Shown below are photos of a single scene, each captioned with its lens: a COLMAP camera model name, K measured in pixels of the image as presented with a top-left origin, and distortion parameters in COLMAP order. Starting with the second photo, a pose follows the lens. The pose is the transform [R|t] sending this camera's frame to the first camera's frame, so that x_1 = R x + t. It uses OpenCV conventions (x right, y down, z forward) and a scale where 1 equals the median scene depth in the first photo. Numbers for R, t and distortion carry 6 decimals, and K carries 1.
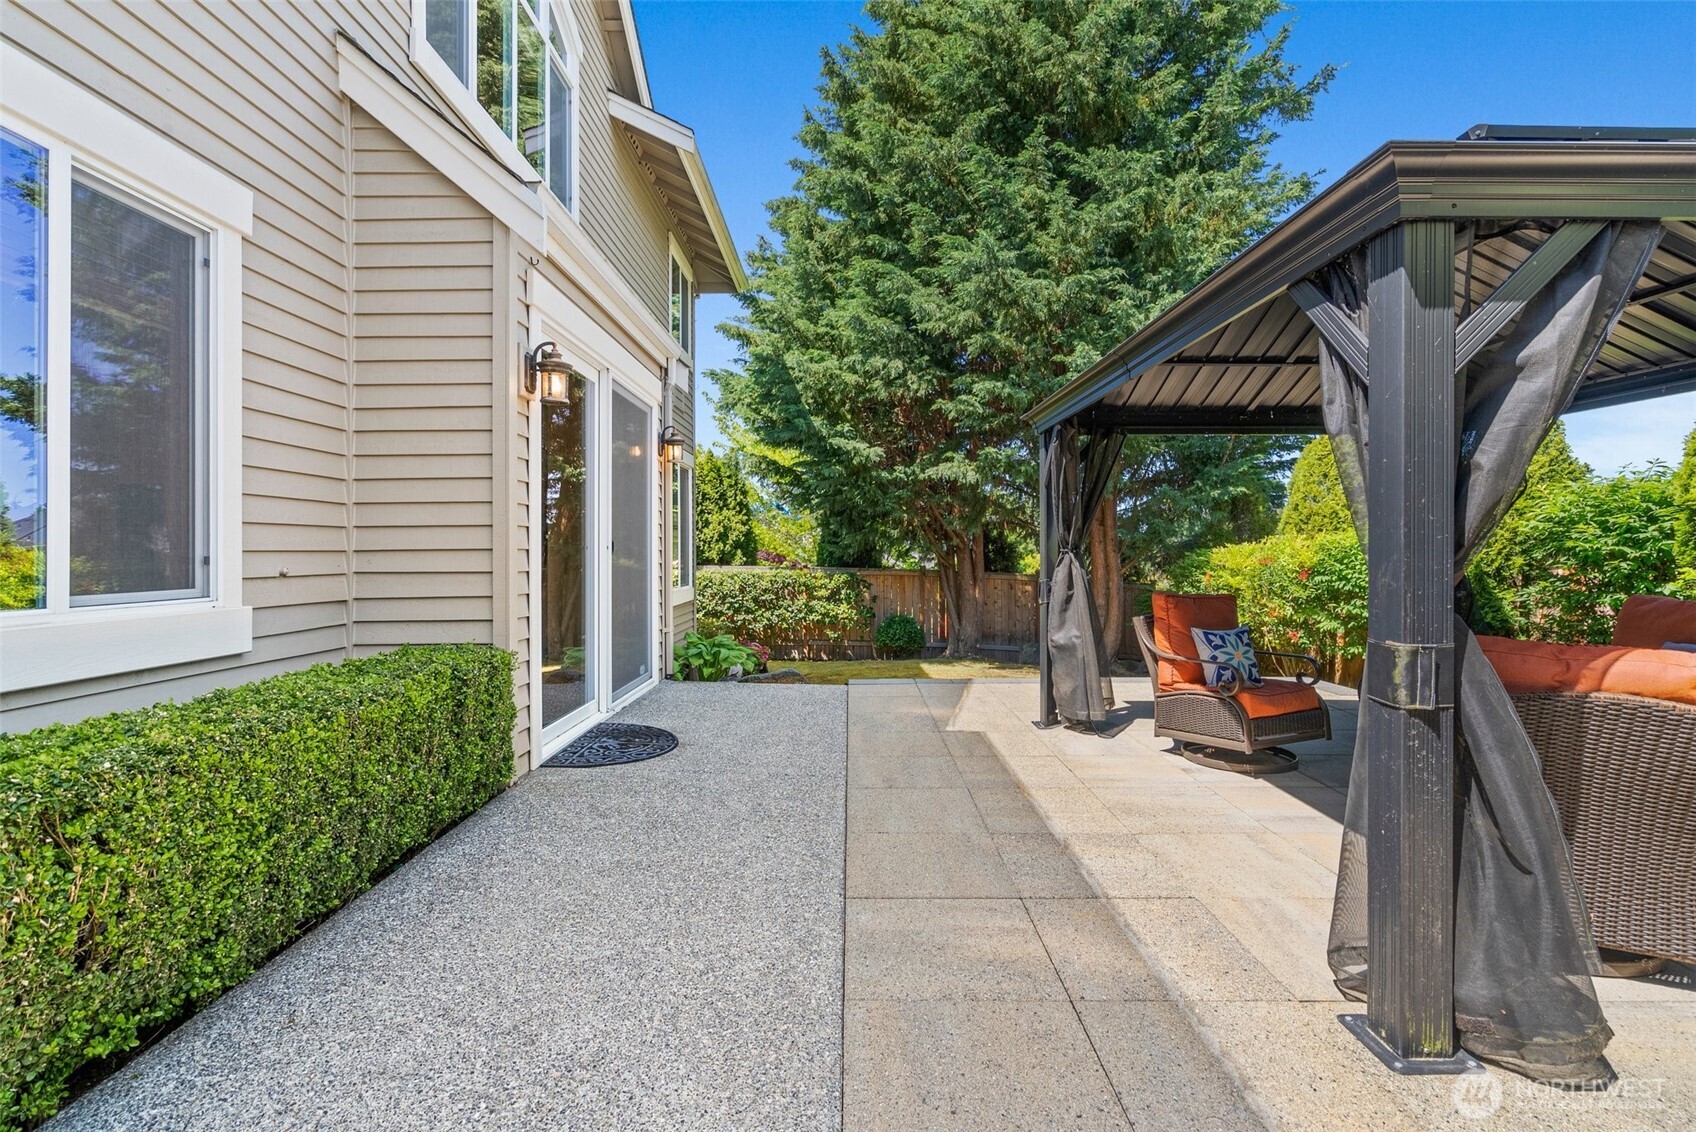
lens RADIAL K [[772.3, 0, 846.4], [0, 772.3, 549.7], [0, 0, 1]] dist [-0.028370, 0.018495]
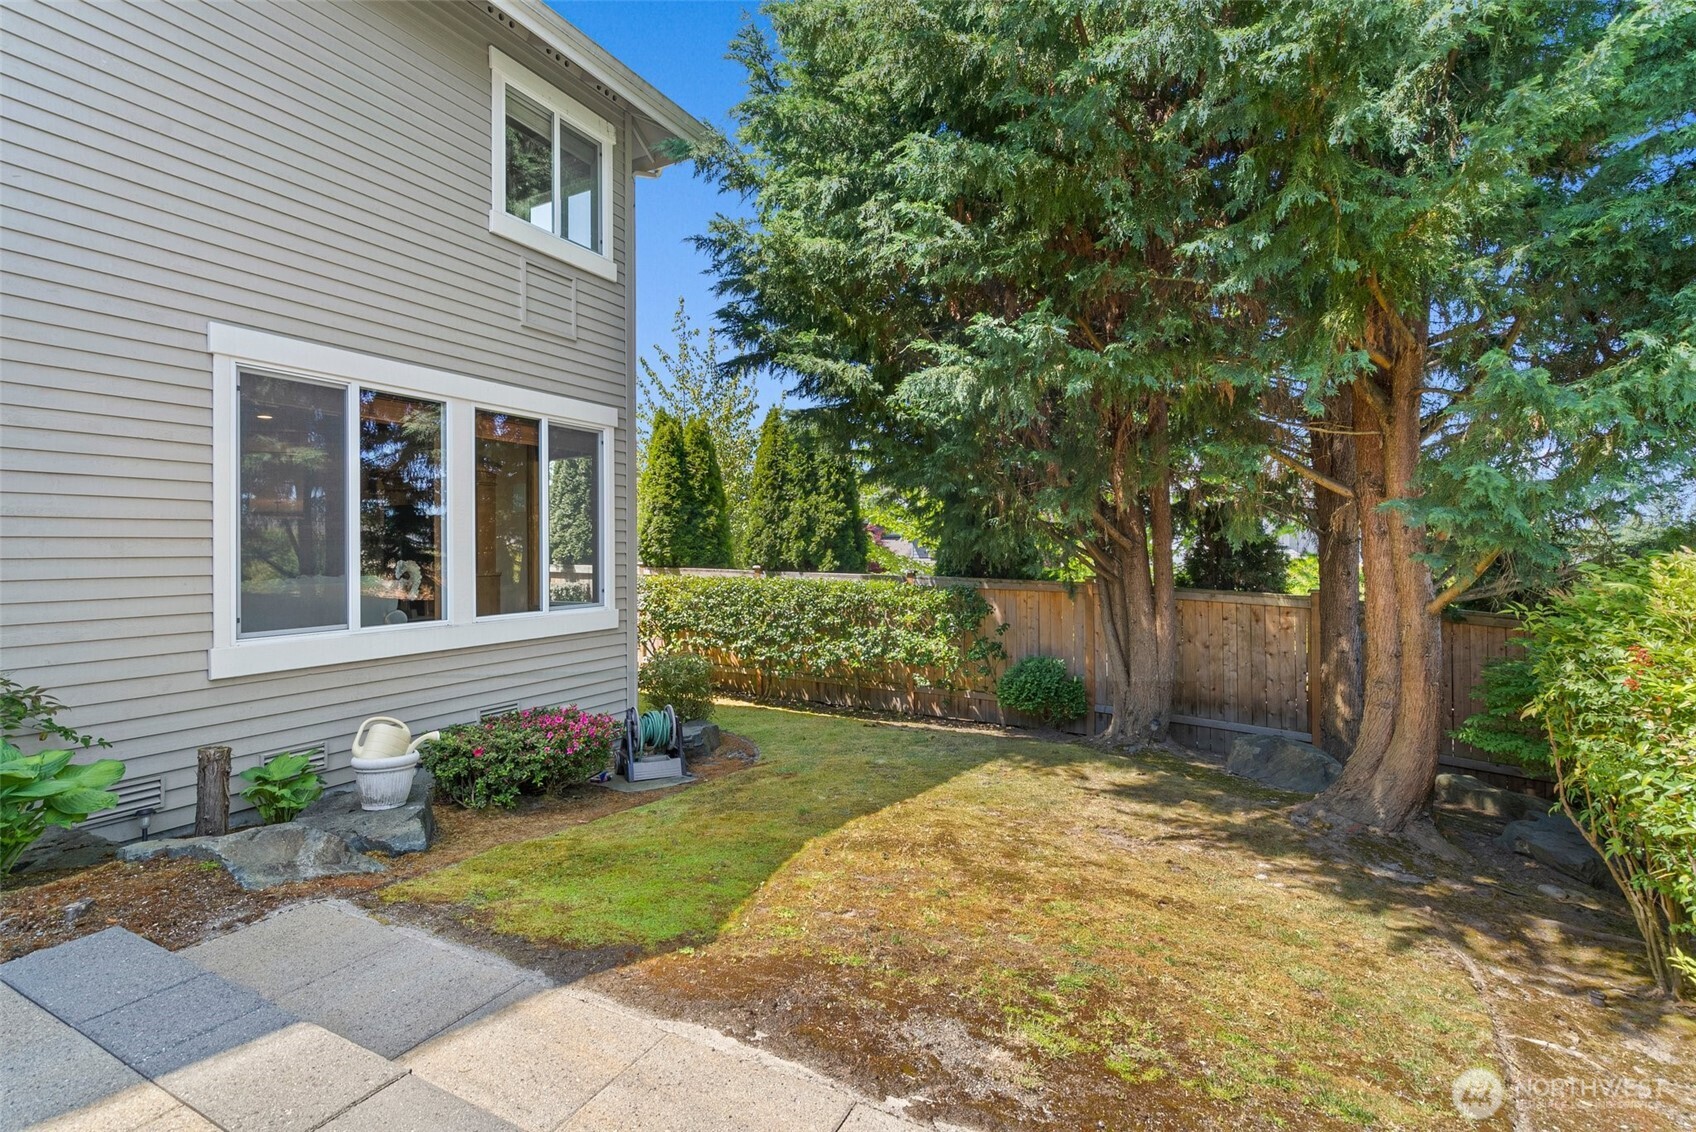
lens RADIAL K [[772.3, 0, 846.4], [0, 772.3, 549.7], [0, 0, 1]] dist [-0.028370, 0.018495]
pose [[0.886559, 0.000532, -0.462616, 0.313611], [0.000090, 0.999999, 0.001323, -0.001661], [0.462616, -0.001215, 0.886558, 0.575880]]
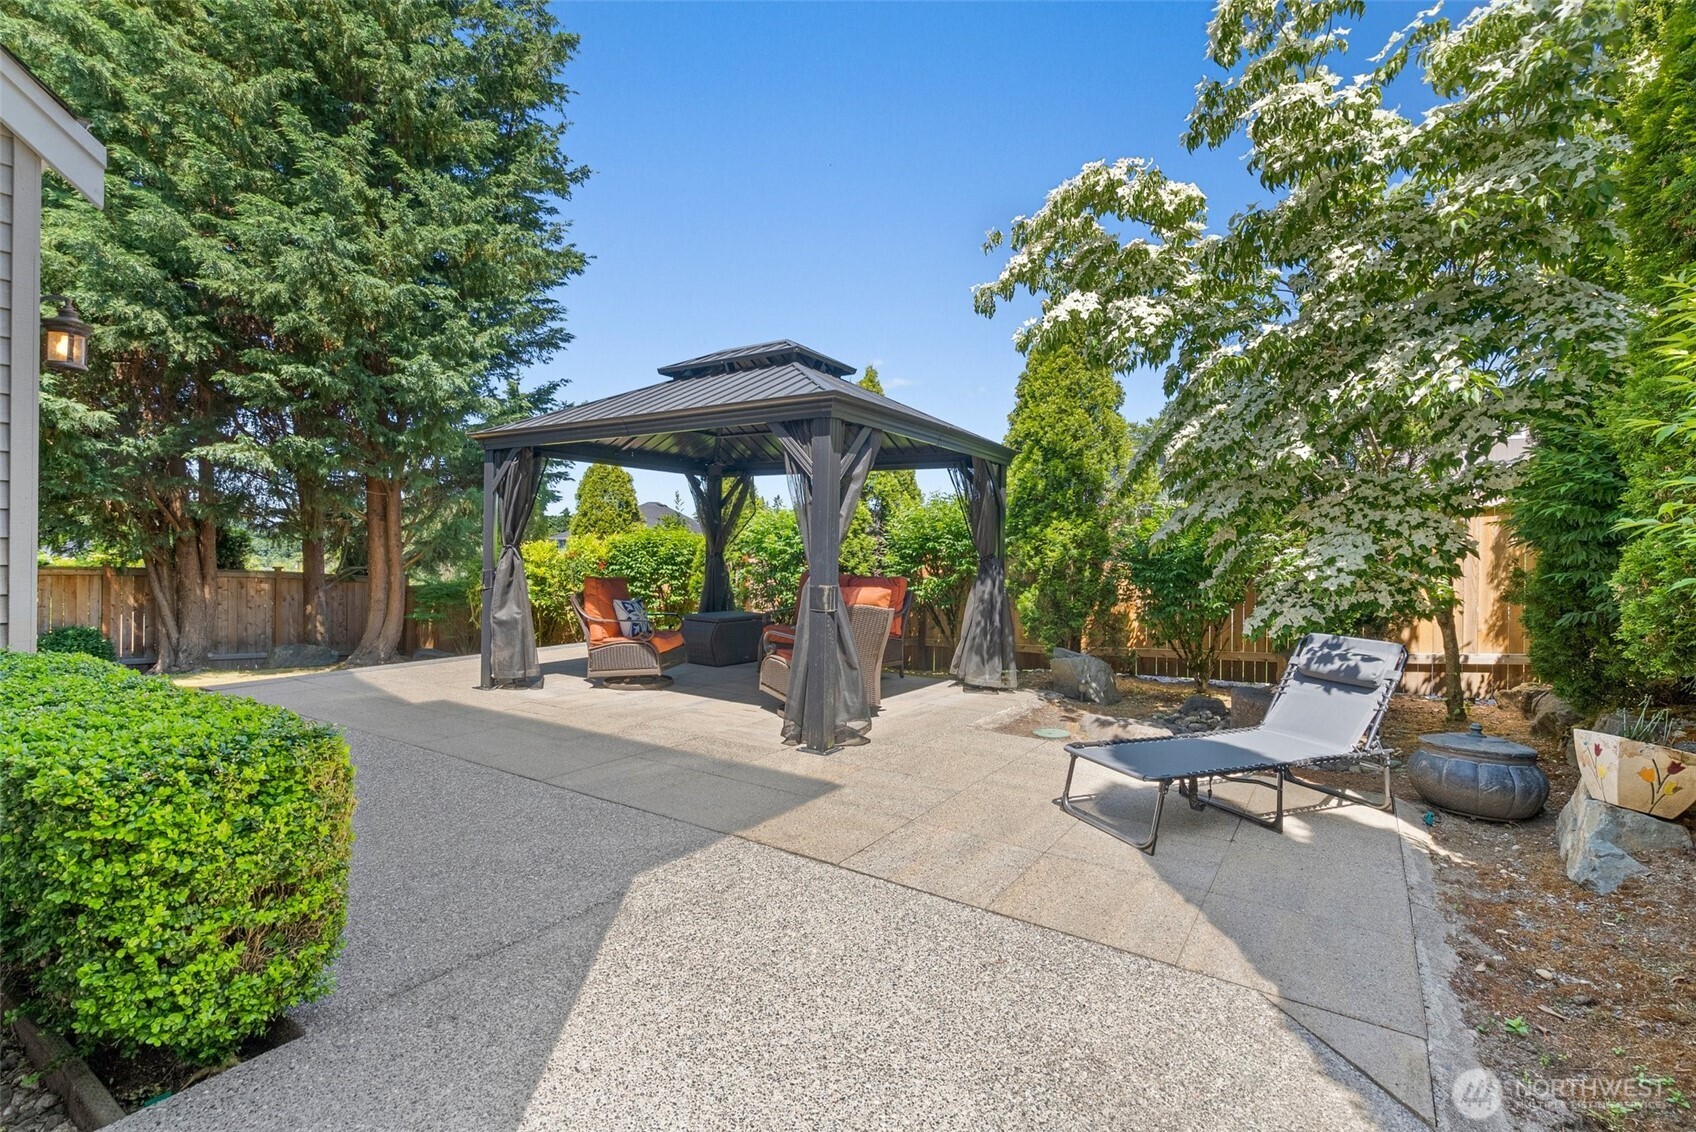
lens RADIAL K [[772.3, 0, 846.4], [0, 772.3, 549.7], [0, 0, 1]] dist [-0.028370, 0.018495]
pose [[0.547756, 0.006641, 0.836612, -0.216306], [-0.011200, 0.999937, -0.000604, 0.001040], [-0.836563, -0.009039, 0.547796, -0.069840]]
